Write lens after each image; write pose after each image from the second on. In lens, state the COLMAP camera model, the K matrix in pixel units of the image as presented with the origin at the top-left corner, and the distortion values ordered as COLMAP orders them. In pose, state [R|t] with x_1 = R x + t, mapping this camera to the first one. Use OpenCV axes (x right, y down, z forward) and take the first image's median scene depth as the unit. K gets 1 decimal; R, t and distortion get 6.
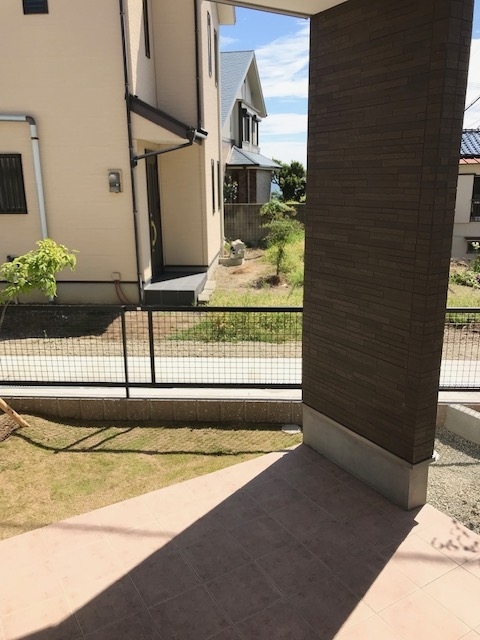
lens RADIAL K [[533.7, 0, 241.9], [0, 533.7, 321.8], [0, 0, 1]] dist [0.047388, -0.050685]
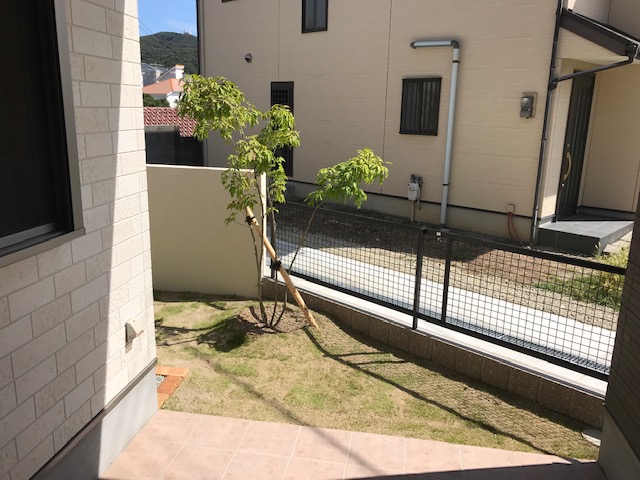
lens RADIAL K [[533.7, 0, 320.0], [0, 533.7, 233.6], [0, 0, 1]] dist [0.047388, -0.050685]
pose [[0.756860, 0.173619, -0.630094, 0.113890], [-0.198741, 0.979556, 0.031187, -0.006693], [0.622627, 0.101621, 0.775892, 0.095573]]
